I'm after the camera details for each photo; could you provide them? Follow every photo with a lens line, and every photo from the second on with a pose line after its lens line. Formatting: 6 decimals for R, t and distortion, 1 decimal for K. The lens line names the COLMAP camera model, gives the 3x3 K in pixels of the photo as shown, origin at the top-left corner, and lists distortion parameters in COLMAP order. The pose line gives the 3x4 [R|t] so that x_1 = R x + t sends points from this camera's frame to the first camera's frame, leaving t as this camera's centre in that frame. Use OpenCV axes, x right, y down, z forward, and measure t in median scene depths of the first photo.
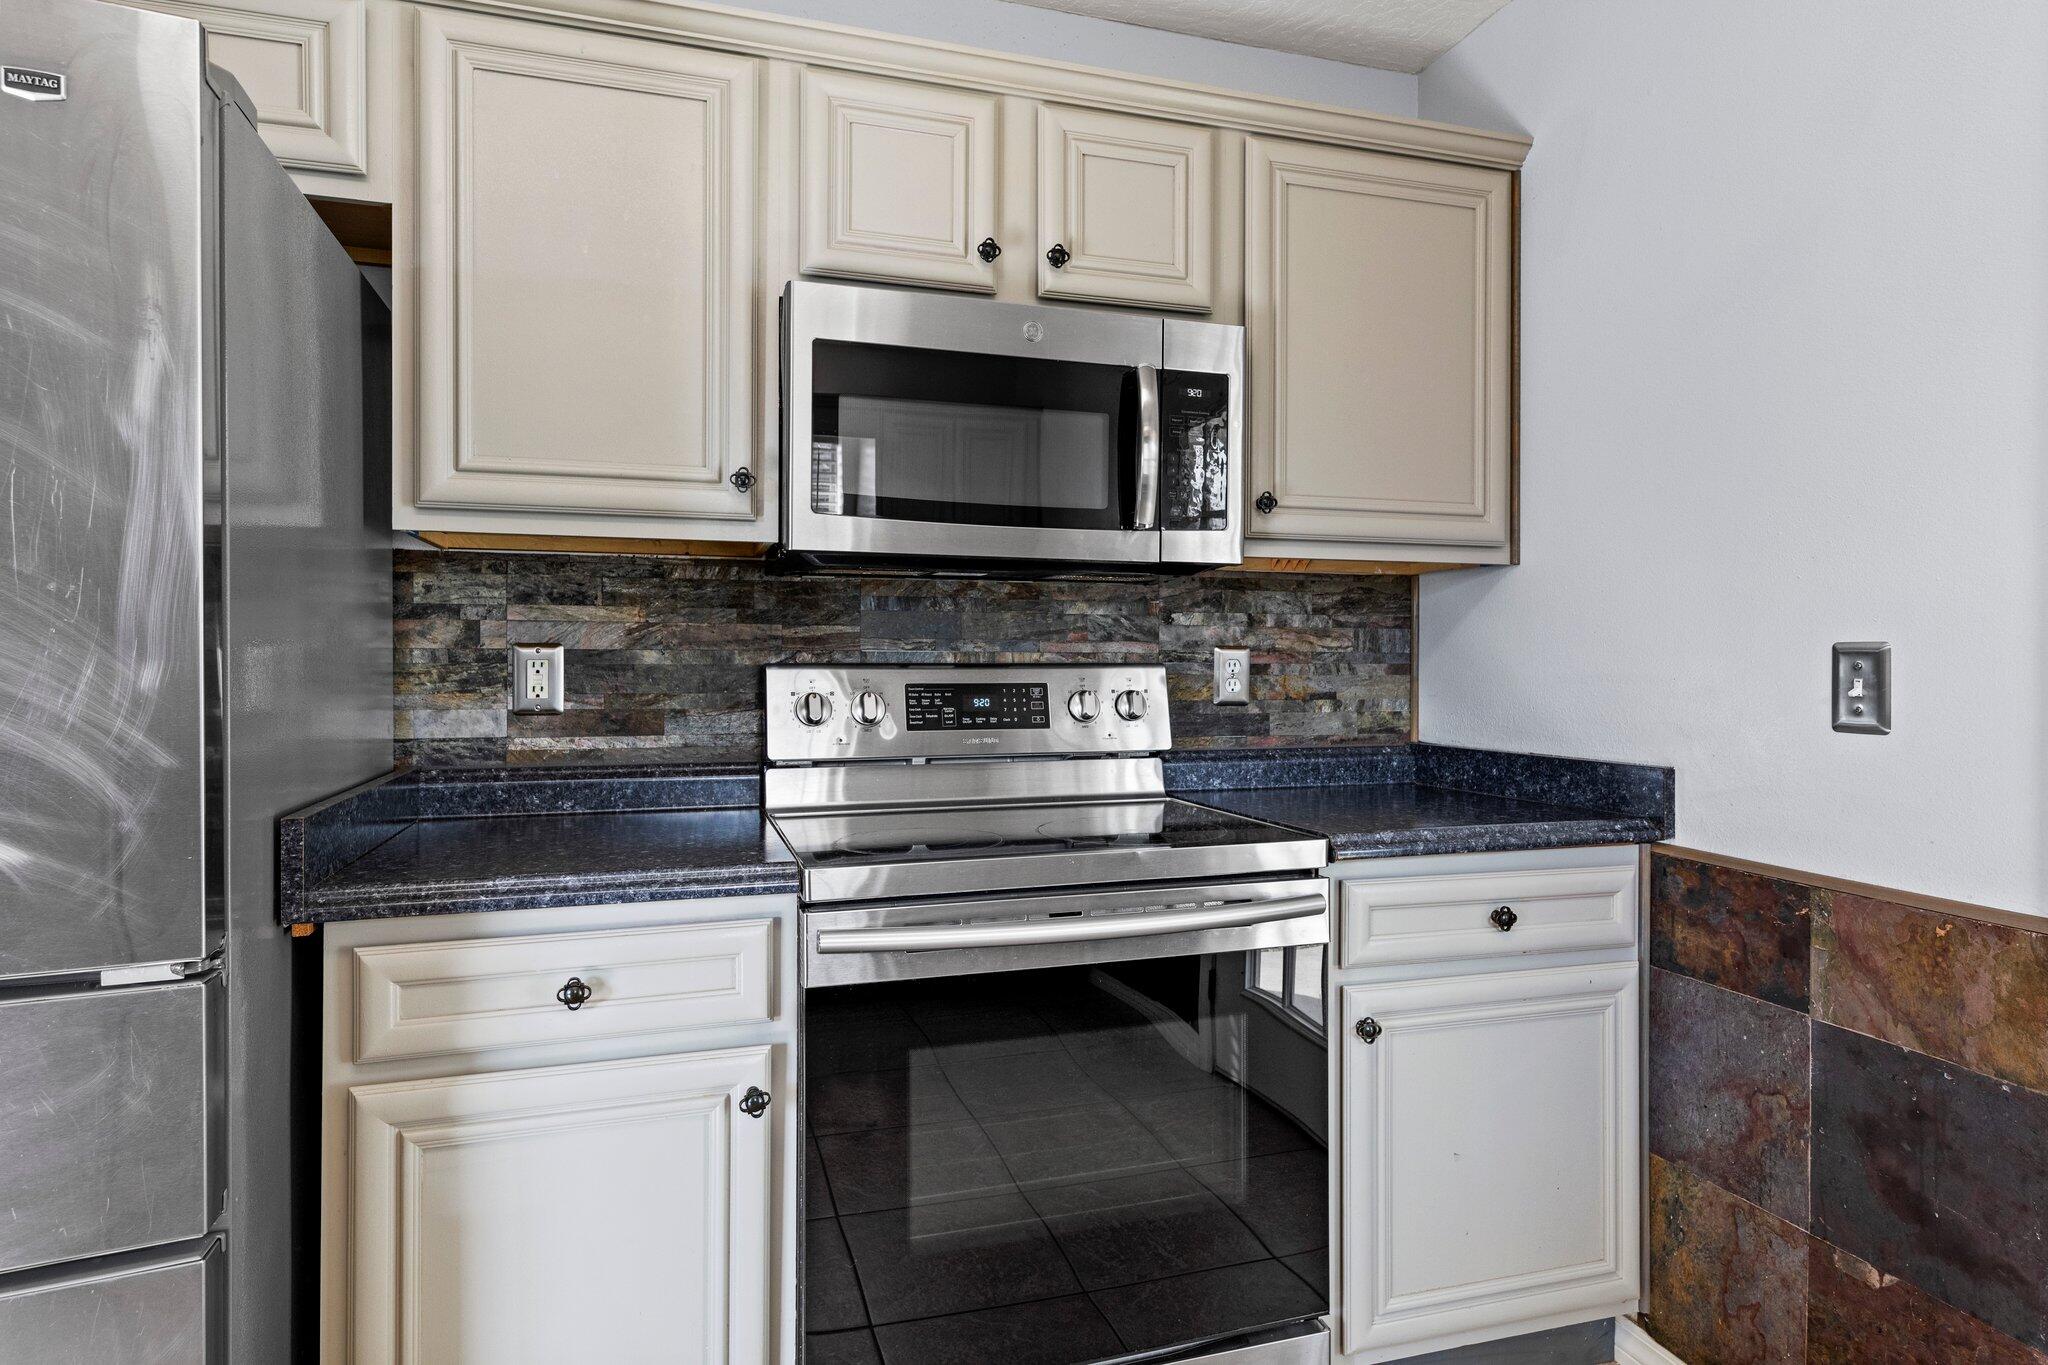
lens RADIAL K [[1121.2, 0, 1018.9], [0, 1121.2, 659.9], [0, 0, 1]] dist [0.003798, 0.001731]
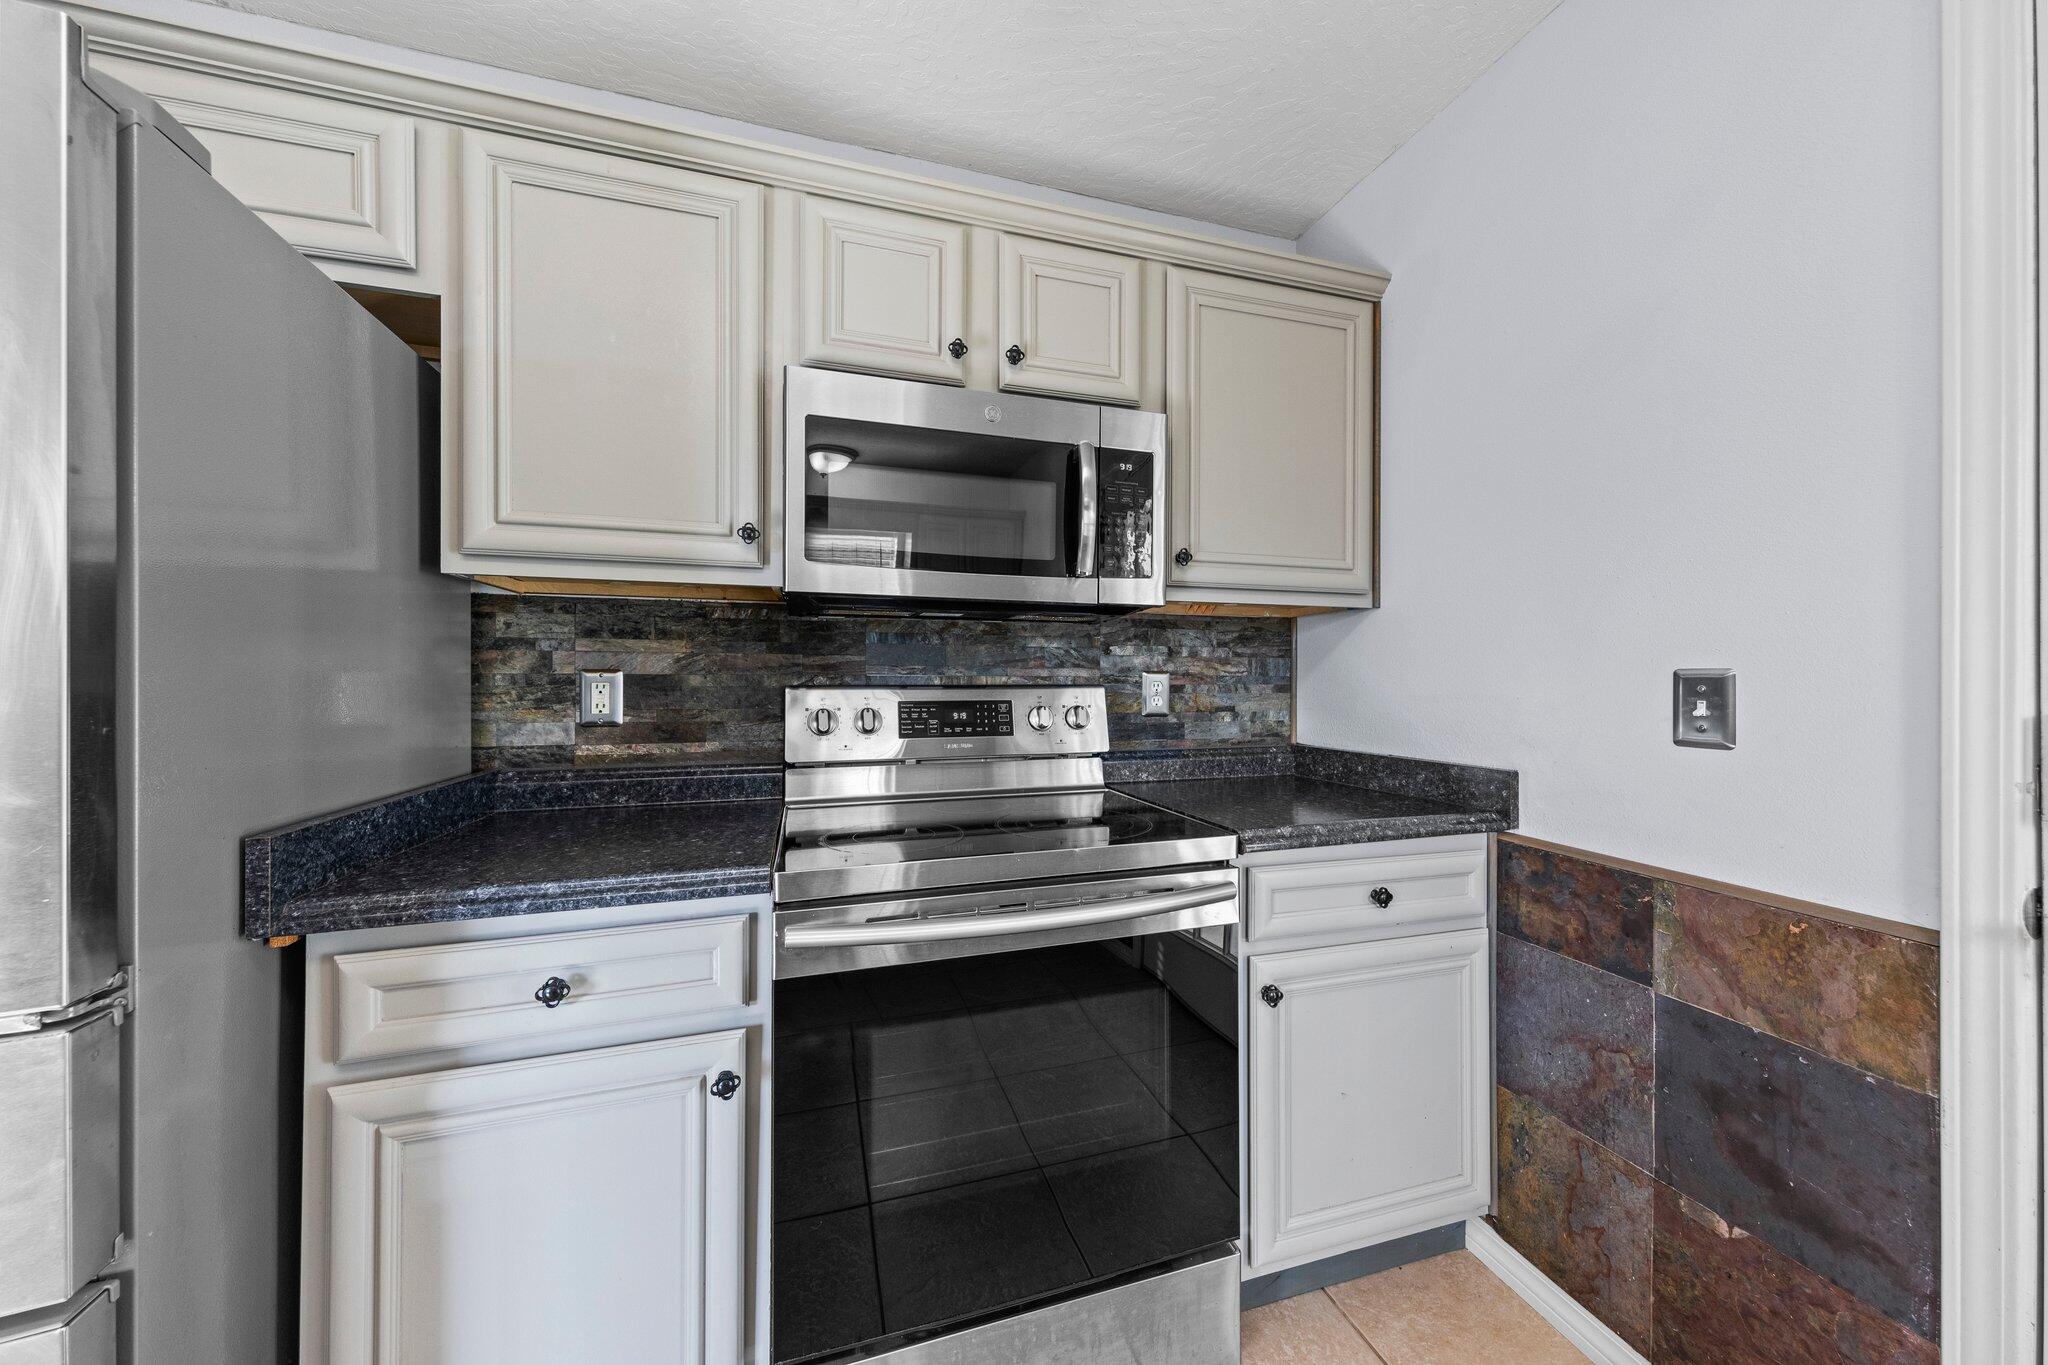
lens RADIAL K [[690.7, 0, 1021.4], [0, 690.7, 676.0], [0, 0, 1]] dist [0.005378, -0.000146]
pose [[0.999995, -0.000028, -0.003194, 0.043904], [0.000017, 0.999994, -0.003372, -0.004964], [0.003194, 0.003372, 0.999989, 0.239258]]
